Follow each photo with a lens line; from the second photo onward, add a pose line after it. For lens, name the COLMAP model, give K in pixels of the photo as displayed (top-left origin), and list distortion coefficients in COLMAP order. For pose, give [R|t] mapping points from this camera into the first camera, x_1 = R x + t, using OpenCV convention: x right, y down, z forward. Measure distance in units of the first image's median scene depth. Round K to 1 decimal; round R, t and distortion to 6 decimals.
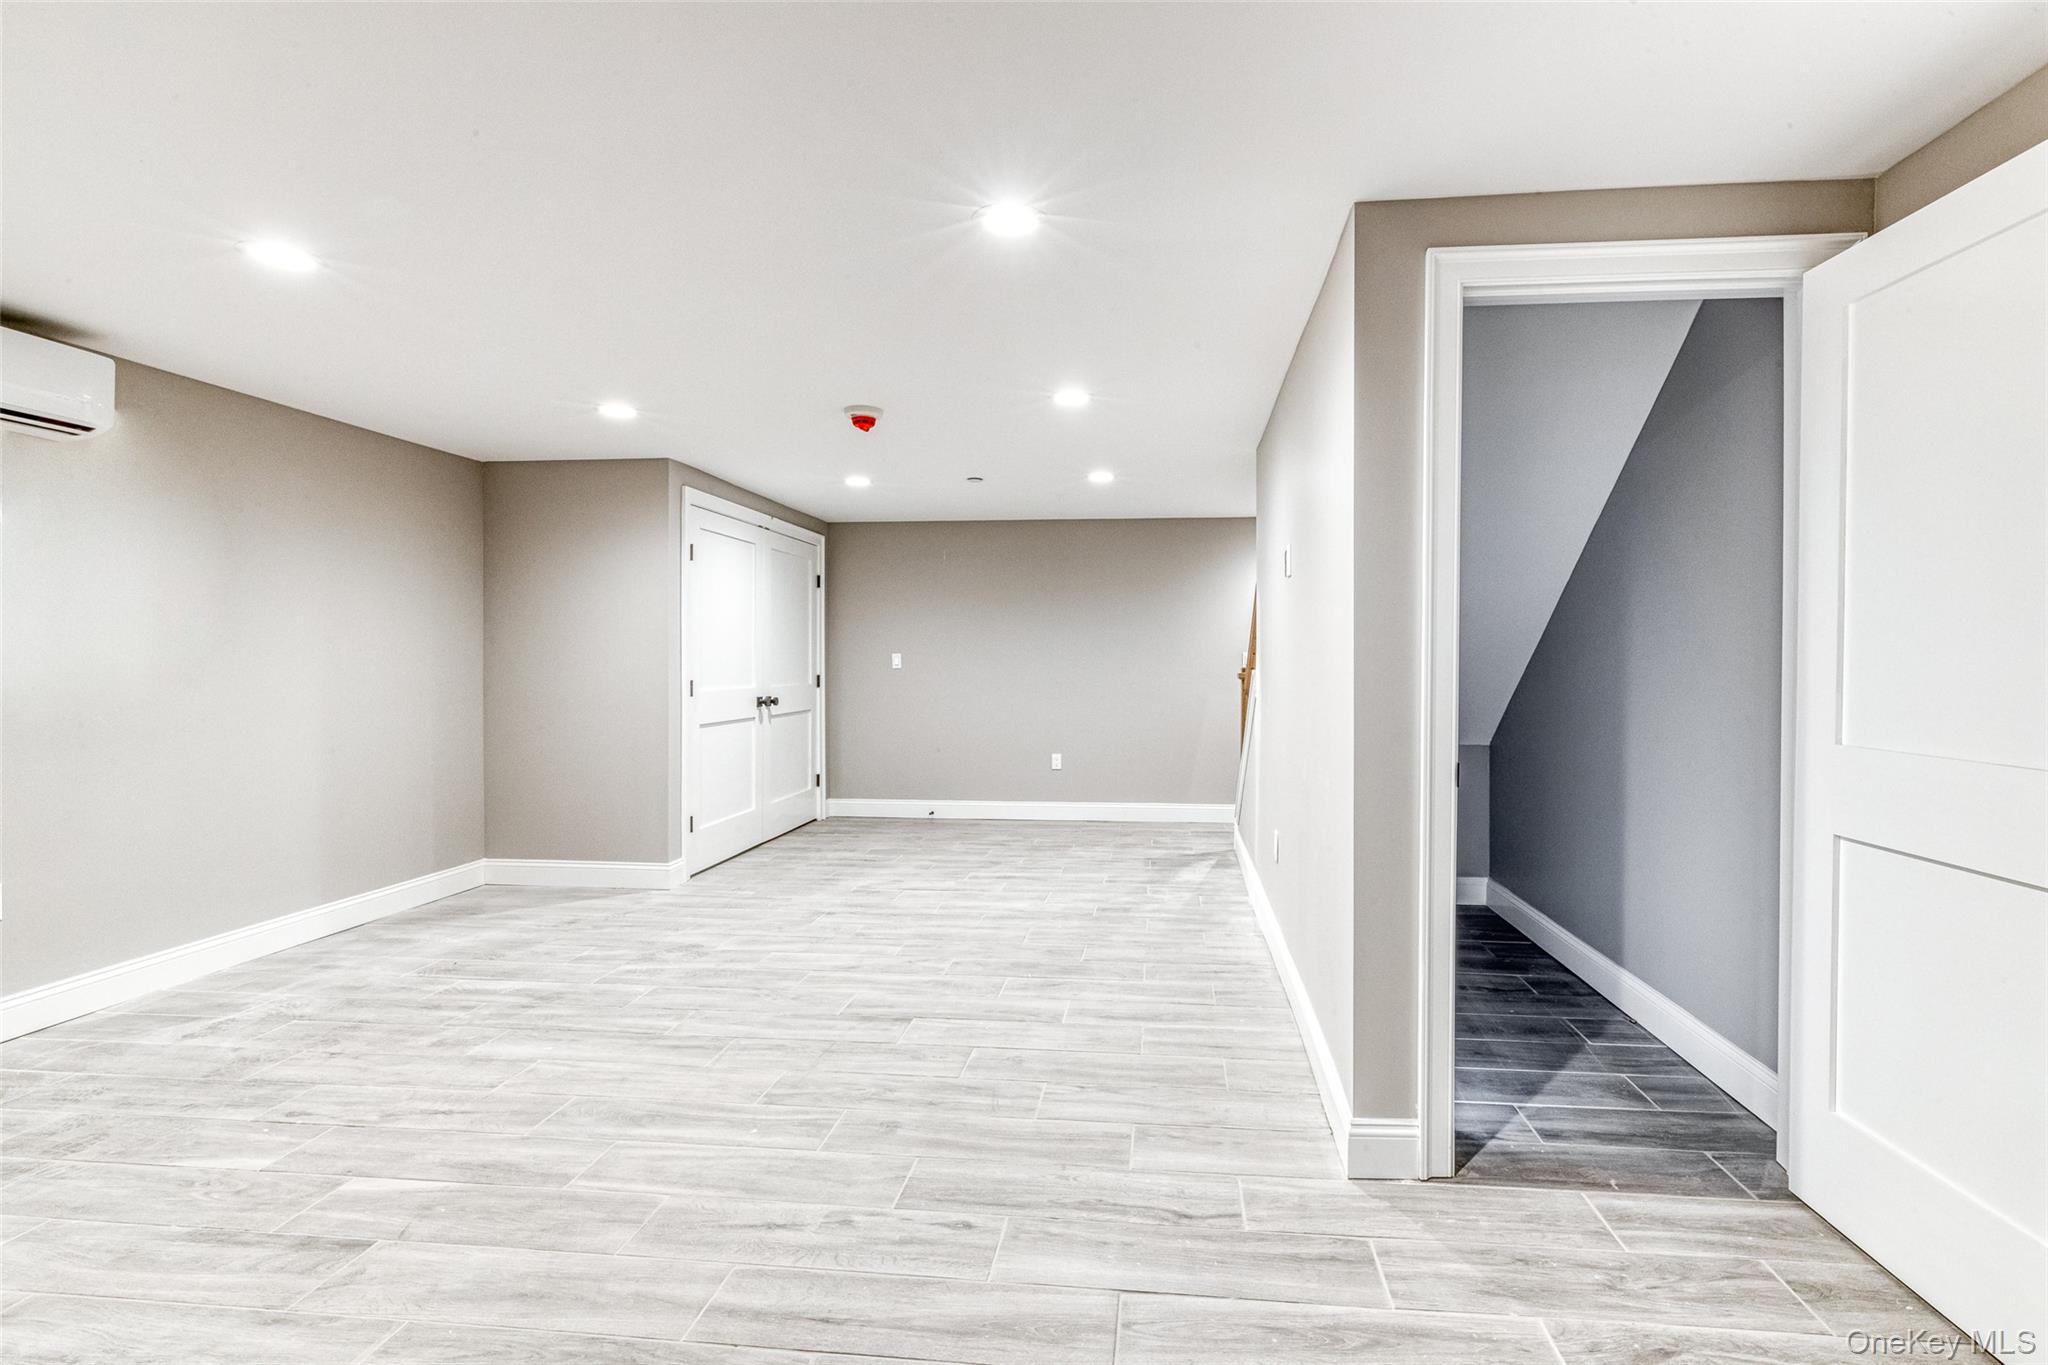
lens RADIAL K [[867.4, 0, 1016.5], [0, 867.4, 659.0], [0, 0, 1]] dist [-0.000400, -0.000910]
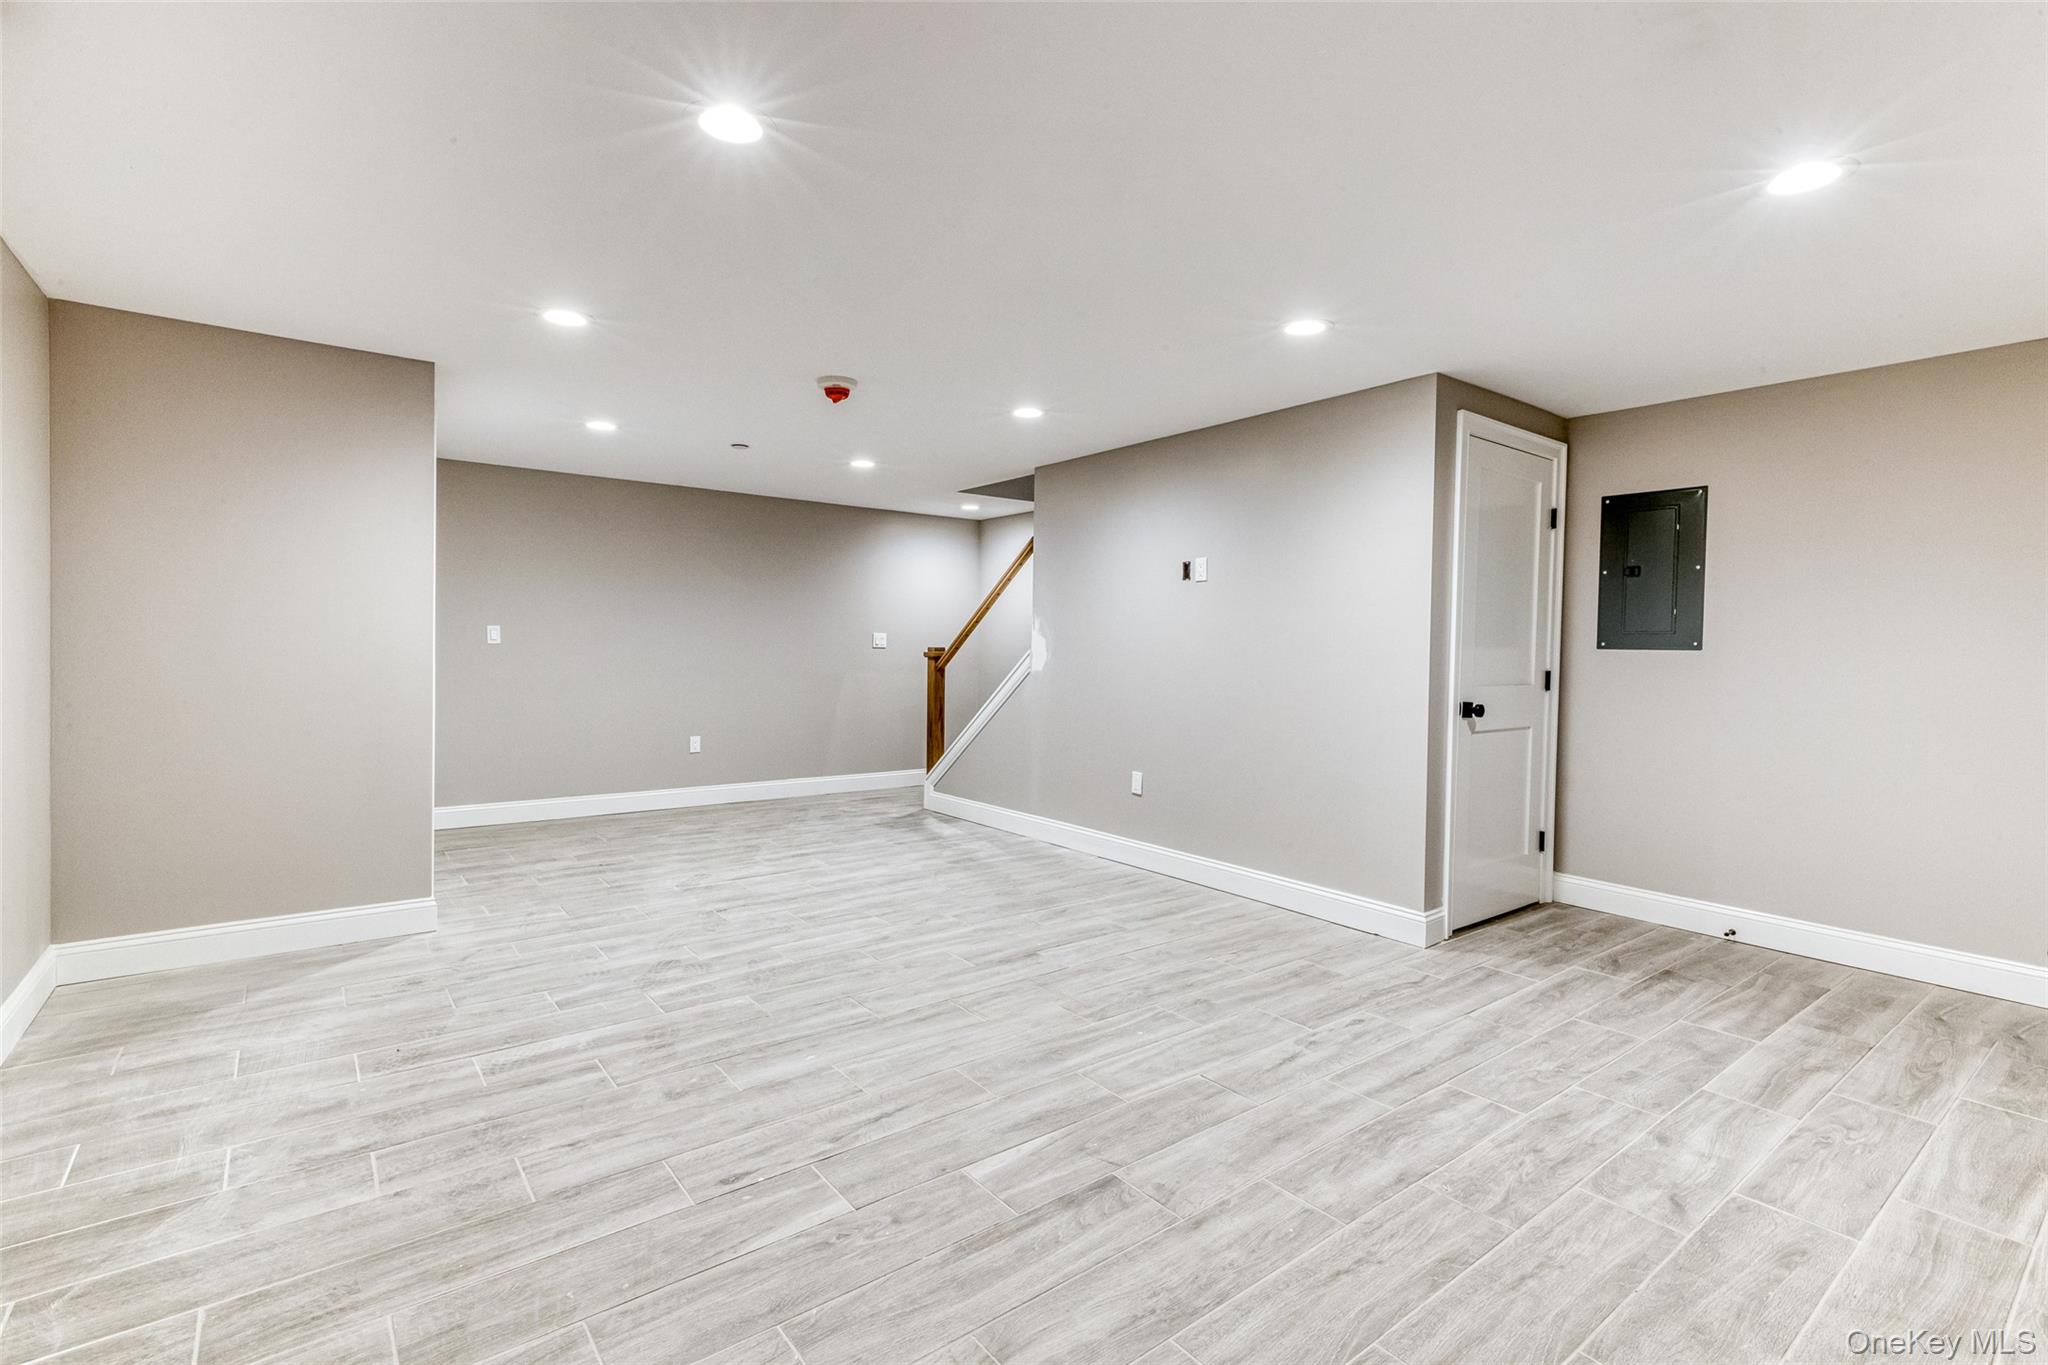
lens RADIAL K [[867.4, 0, 1016.5], [0, 867.4, 659.0], [0, 0, 1]] dist [-0.000400, -0.000910]
pose [[0.760474, 0.000197, 0.649369, -1.158710], [-0.015419, 0.999723, 0.017755, 0.010468], [-0.649186, -0.023515, 0.760266, 0.206119]]
